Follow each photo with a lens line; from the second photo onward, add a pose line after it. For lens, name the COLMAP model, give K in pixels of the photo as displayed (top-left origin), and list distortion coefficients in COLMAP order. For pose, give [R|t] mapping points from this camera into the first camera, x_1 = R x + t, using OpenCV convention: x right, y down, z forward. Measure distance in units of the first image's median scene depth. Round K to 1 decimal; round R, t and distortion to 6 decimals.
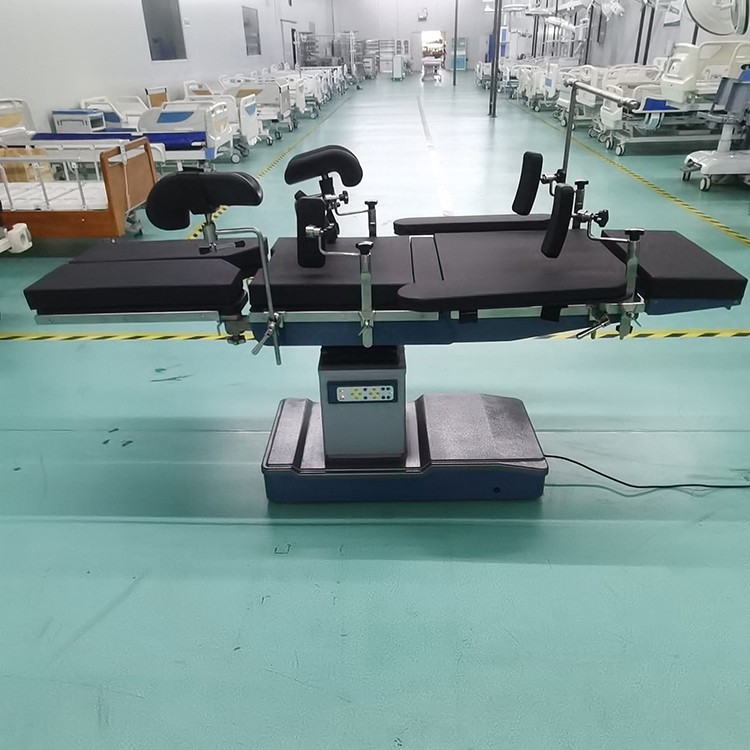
lens RADIAL K [[648.8, 0, 376.5], [0, 648.8, 377.1], [0, 0, 1]] dist [-0.004732, 0.047361]
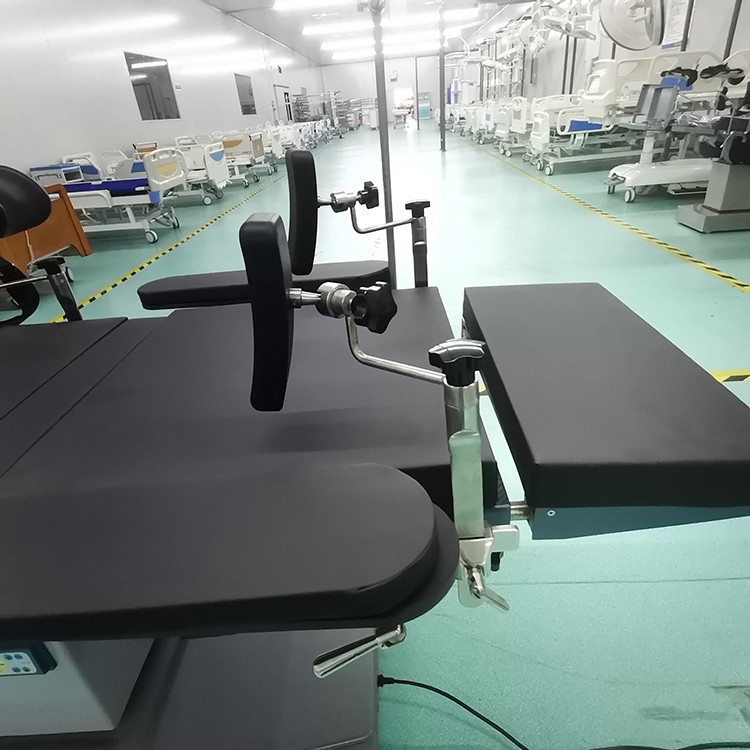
lens RADIAL K [[486.3, 0, 372.3], [0, 486.3, 372.5], [0, 0, 1]] dist [0.046741, -0.027457]
pose [[0.998086, -0.058531, -0.019968, 0.068482], [0.058998, 0.997977, 0.023683, -0.042456], [0.018541, -0.024816, 0.999520, 0.145368]]
